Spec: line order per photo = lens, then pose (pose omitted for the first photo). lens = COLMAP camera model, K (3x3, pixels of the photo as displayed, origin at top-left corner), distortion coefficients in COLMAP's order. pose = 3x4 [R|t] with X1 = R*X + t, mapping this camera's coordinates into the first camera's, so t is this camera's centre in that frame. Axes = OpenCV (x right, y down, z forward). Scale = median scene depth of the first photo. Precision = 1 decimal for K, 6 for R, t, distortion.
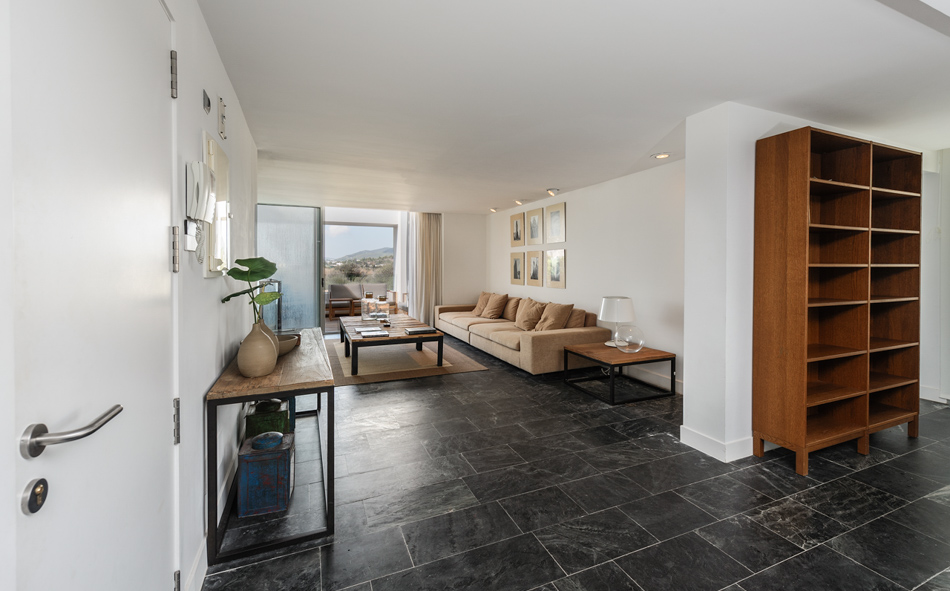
lens RADIAL K [[395.2, 0, 492.6], [0, 395.2, 266.4], [0, 0, 1]] dist [0.003237, -0.001471]
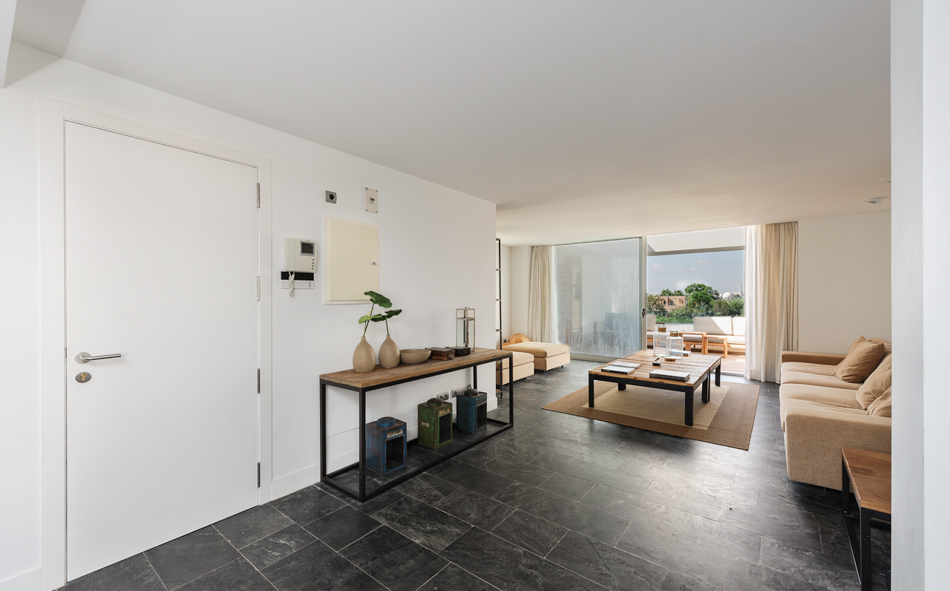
lens RADIAL K [[395.2, 0, 483.7], [0, 395.2, 298.2], [0, 0, 1]] dist [0.003237, -0.001471]
pose [[0.483679, 0.005156, -0.875230, 0.685717], [0.000276, 0.999982, 0.006043, -0.001985], [0.875245, -0.003164, 0.483669, 0.537313]]
